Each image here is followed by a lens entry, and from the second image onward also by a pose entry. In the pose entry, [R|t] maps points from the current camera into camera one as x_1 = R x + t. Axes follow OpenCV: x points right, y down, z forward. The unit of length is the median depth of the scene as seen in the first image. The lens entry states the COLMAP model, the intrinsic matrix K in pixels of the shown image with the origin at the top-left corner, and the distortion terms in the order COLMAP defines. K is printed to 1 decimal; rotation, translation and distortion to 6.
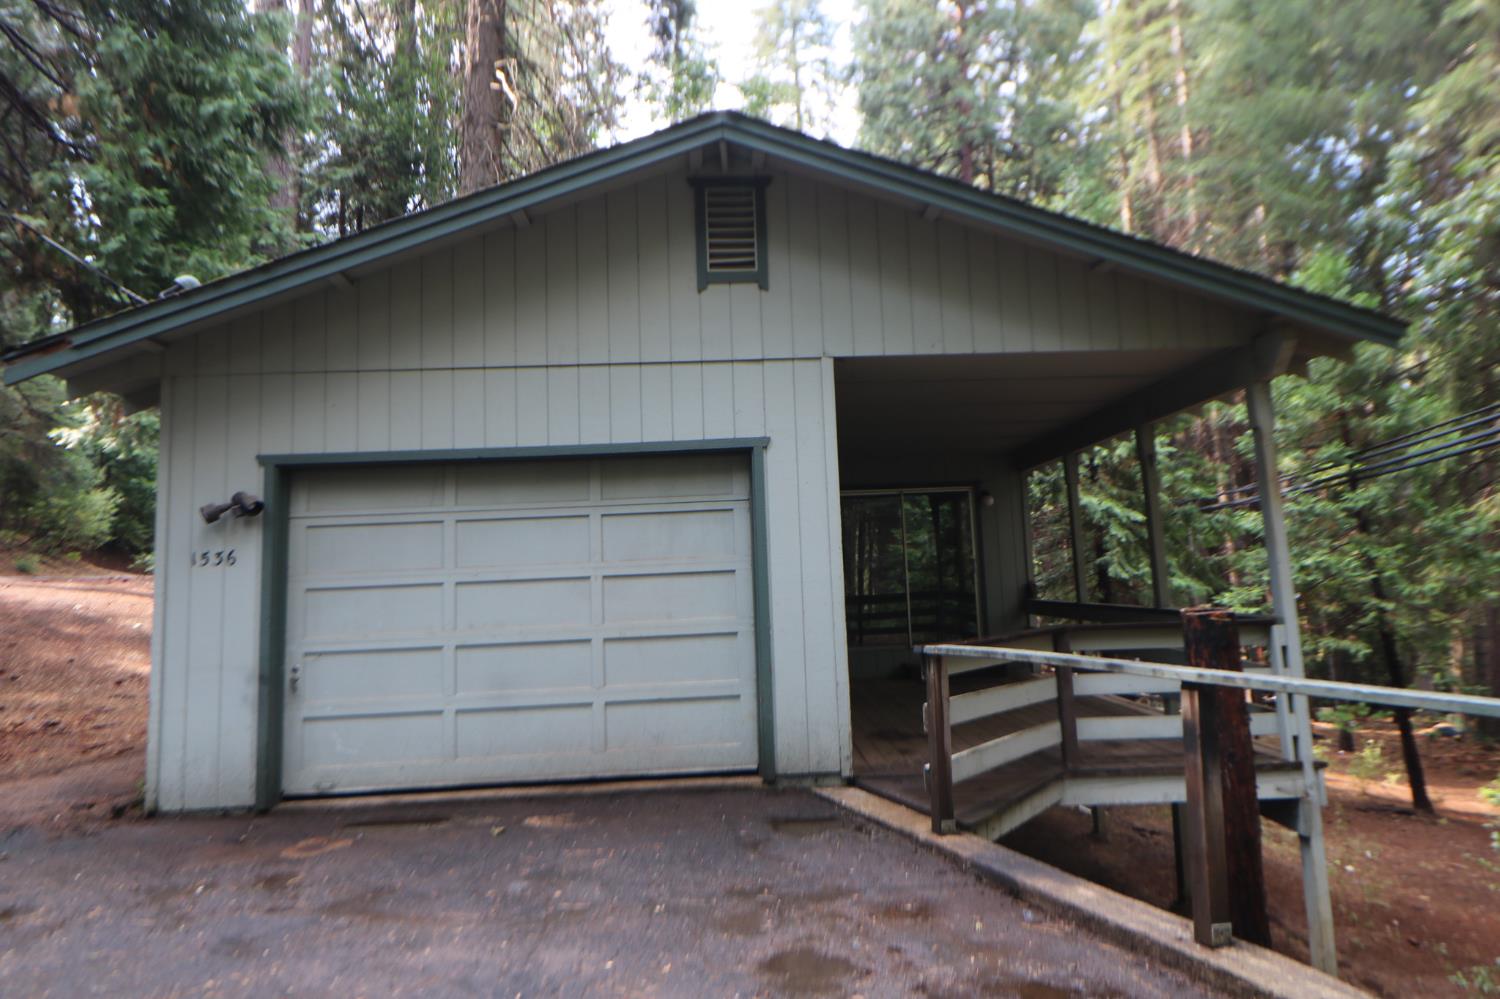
lens RADIAL K [[1039.5, 0, 750.6], [0, 1039.5, 483.8], [0, 0, 1]] dist [0.025550, -0.006459]
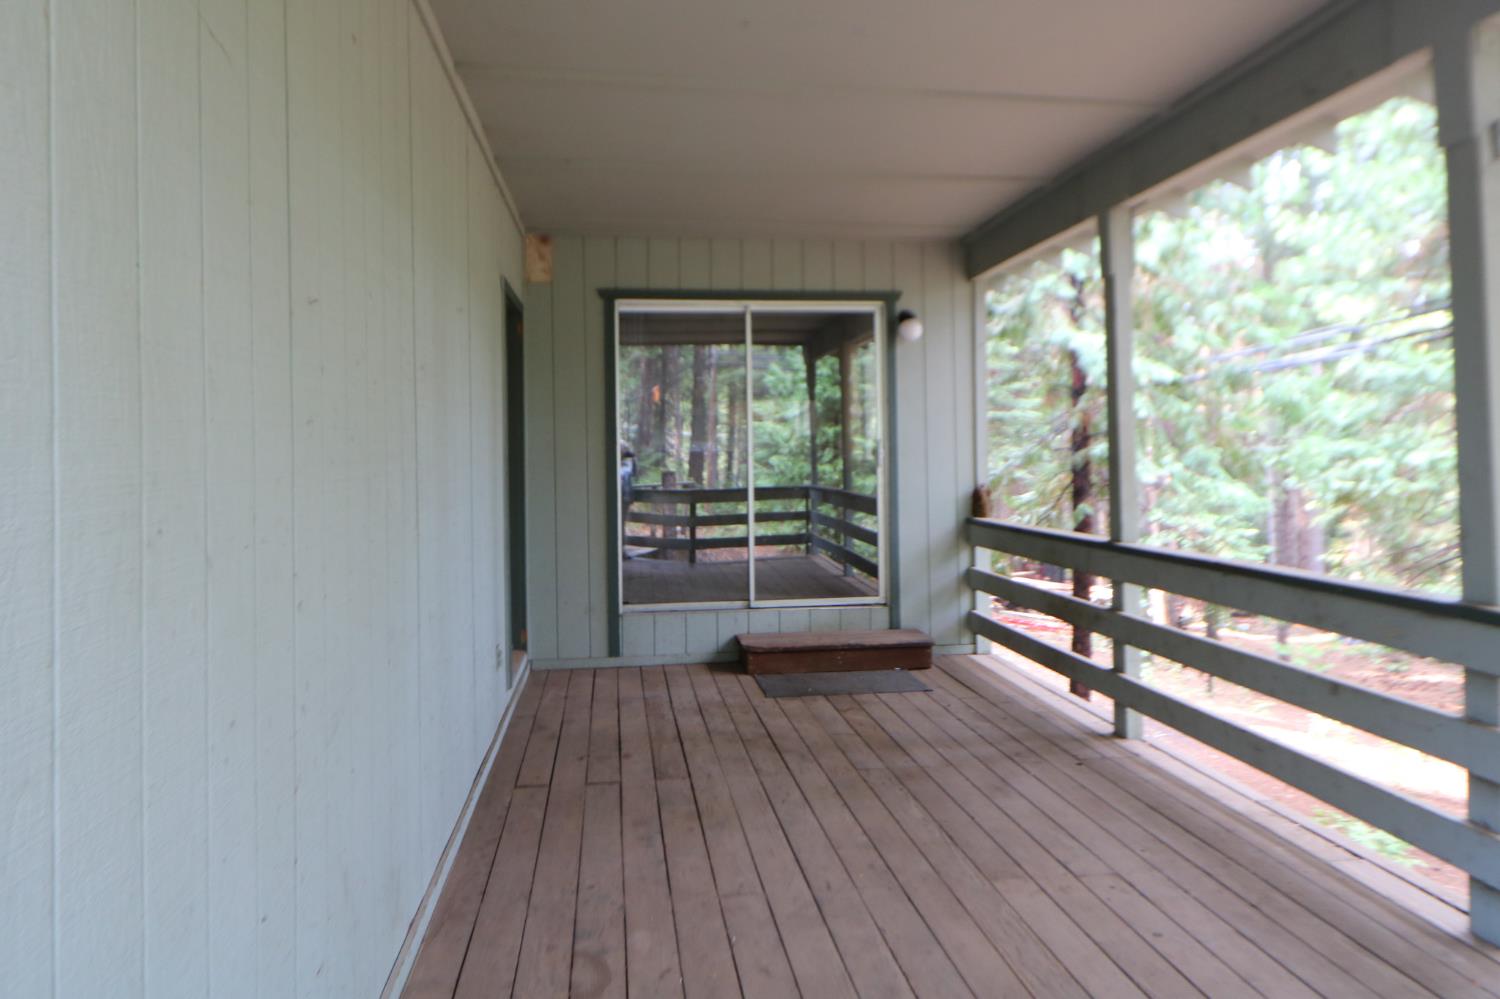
lens RADIAL K [[1039.5, 0, 750.5], [0, 1039.5, 496.3], [0, 0, 1]] dist [0.025550, -0.006459]
pose [[0.992830, 0.015672, 0.118506, 0.081895], [-0.030903, 0.991318, 0.127800, 0.030736], [-0.115475, -0.130546, 0.984695, 0.448001]]
